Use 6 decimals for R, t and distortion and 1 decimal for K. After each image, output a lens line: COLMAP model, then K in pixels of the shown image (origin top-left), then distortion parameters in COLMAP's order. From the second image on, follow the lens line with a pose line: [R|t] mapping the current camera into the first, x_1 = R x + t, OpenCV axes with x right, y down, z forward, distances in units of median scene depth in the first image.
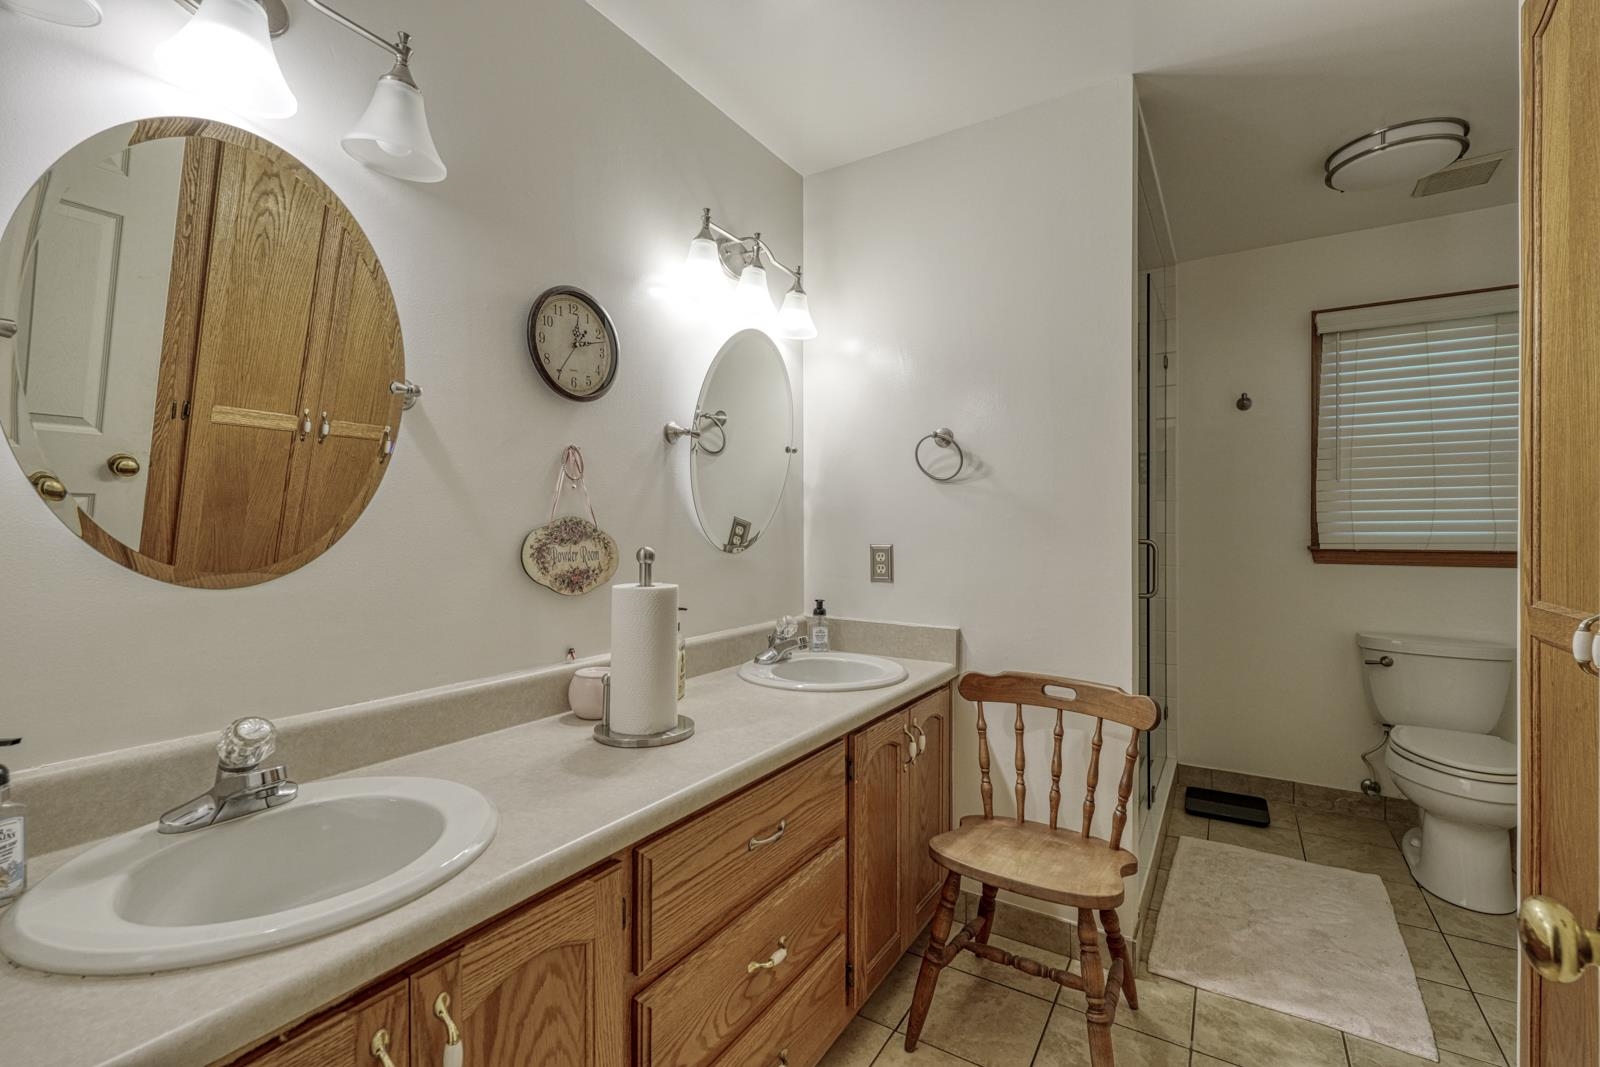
lens RADIAL K [[693.5, 0, 812.8], [0, 693.5, 528.5], [0, 0, 1]] dist [0.003880, -0.000112]
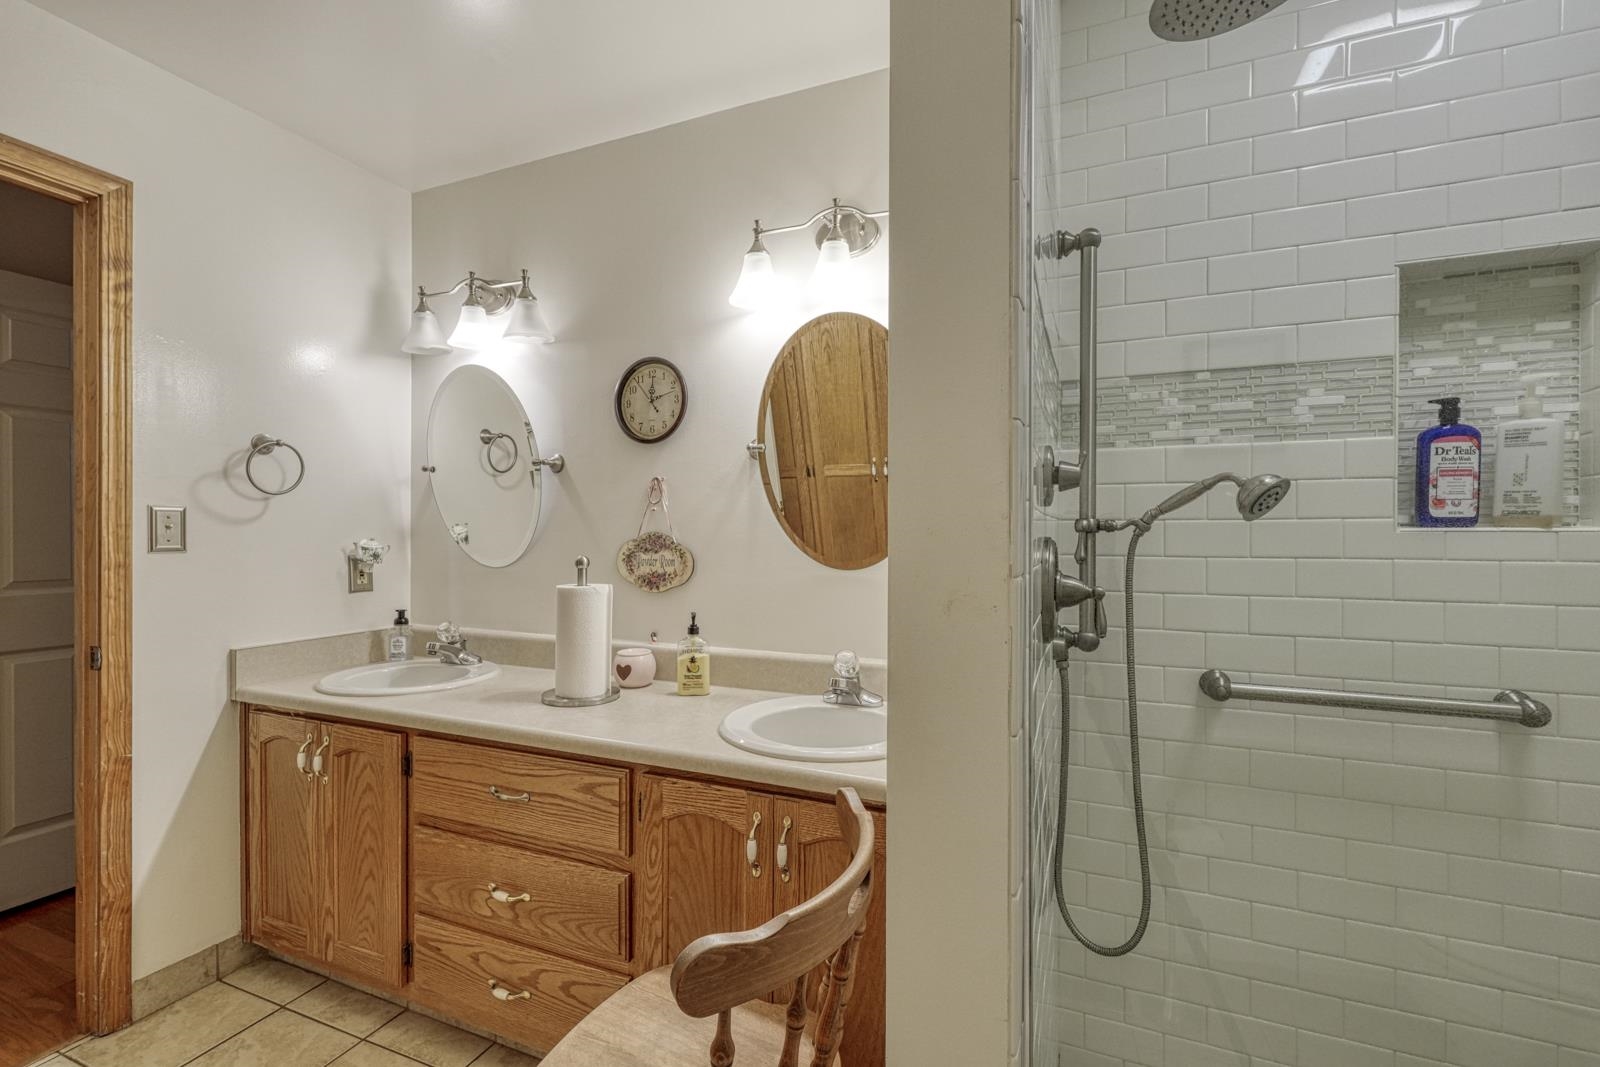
lens RADIAL K [[693.5, 0, 808.0], [0, 693.5, 542.3], [0, 0, 1]] dist [0.003880, -0.000112]
pose [[0.140952, -0.007717, -0.989986, 0.989620], [-0.004512, 0.999954, -0.008437, 0.012012], [0.990006, 0.005656, 0.140911, 1.107759]]
